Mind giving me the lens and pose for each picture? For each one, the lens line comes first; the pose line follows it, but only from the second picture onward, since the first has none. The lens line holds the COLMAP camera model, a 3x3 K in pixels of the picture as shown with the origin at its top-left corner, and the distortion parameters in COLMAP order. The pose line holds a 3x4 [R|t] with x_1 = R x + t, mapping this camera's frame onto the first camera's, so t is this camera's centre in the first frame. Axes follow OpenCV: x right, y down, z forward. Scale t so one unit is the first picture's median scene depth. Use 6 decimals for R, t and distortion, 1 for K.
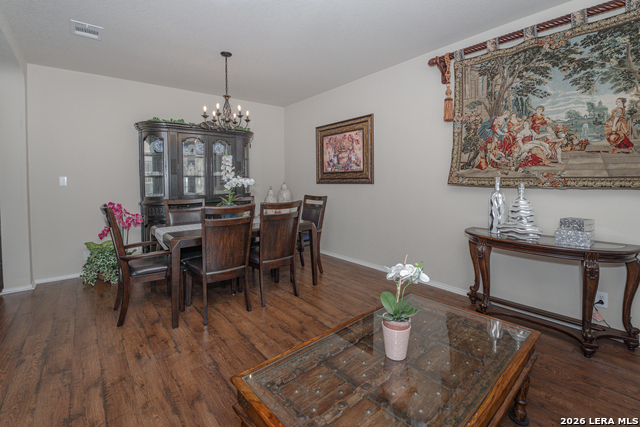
lens RADIAL K [[279.8, 0, 320.6], [0, 279.8, 187.1], [0, 0, 1]] dist [-0.031133, -0.000268]
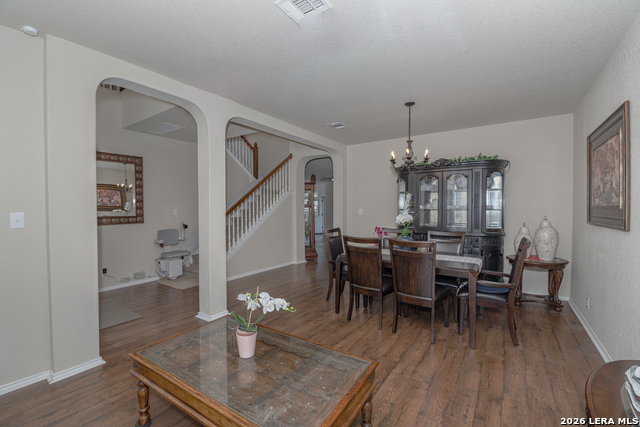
lens RADIAL K [[275.0, 0, 337.6], [0, 275.0, 212.7], [0, 0, 1]] dist [-0.000539, -0.000060]
pose [[0.299763, 0.030218, -0.953535, 0.640131], [-0.026281, 0.999380, 0.023409, -0.054834], [0.953652, 0.018042, 0.300371, 0.383902]]
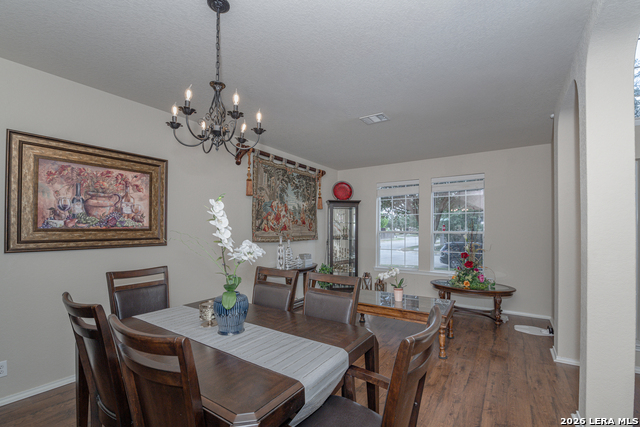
lens RADIAL K [[280.7, 0, 320.4], [0, 280.7, 227.3], [0, 0, 1]] dist [0.000005, -0.000083]
pose [[-0.270513, 0.017201, 0.962563, -0.890316], [0.026716, 0.999589, -0.010355, -0.053418], [-0.962346, 0.022915, -0.270861, 0.959482]]
